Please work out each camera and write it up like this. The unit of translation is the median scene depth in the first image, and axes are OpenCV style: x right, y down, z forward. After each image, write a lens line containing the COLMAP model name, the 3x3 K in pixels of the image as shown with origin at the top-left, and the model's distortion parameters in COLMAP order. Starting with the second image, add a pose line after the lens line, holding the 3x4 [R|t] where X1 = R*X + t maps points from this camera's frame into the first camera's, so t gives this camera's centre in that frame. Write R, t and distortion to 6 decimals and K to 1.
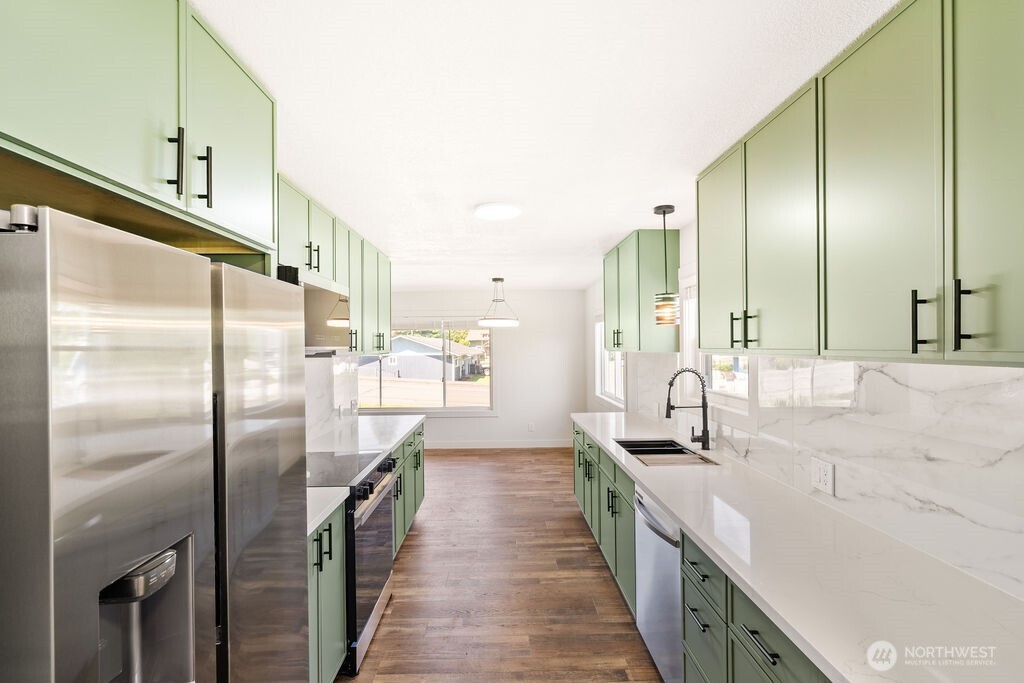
lens RADIAL K [[472.2, 0, 512.0], [0, 472.2, 341.5], [0, 0, 1]] dist [-0.002077, -0.000359]
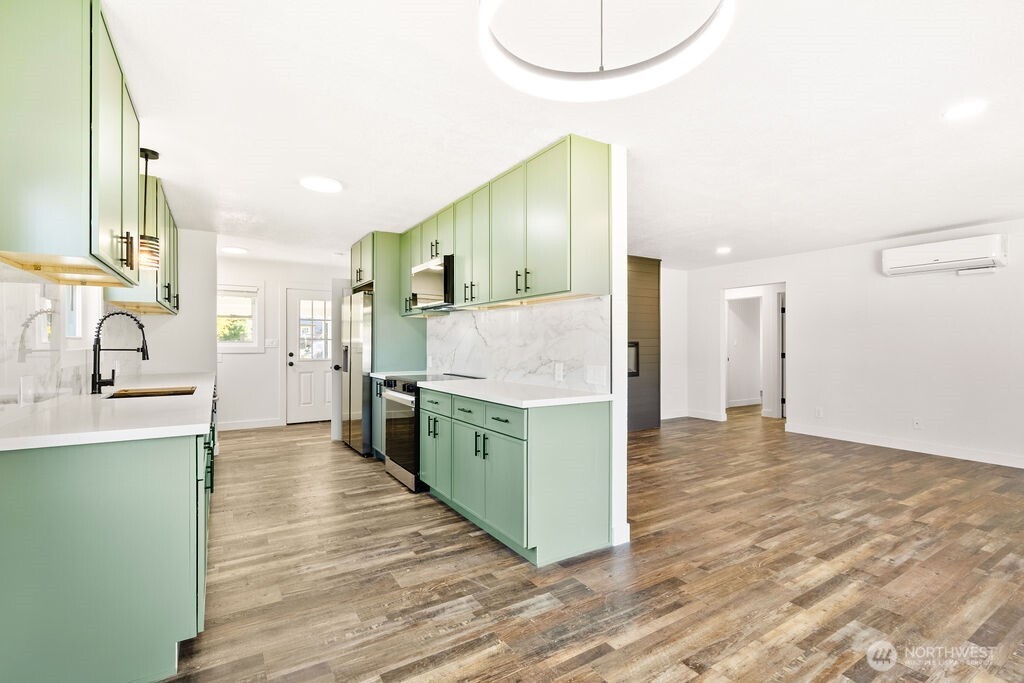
lens RADIAL K [[472.2, 0, 512.0], [0, 472.2, 341.5], [0, 0, 1]] dist [-0.002077, -0.000359]
pose [[-0.860012, 0.007377, -0.510220, 0.169692], [0.009291, 0.999956, -0.001202, 0.129800], [0.510189, -0.005774, -0.860043, 2.282554]]
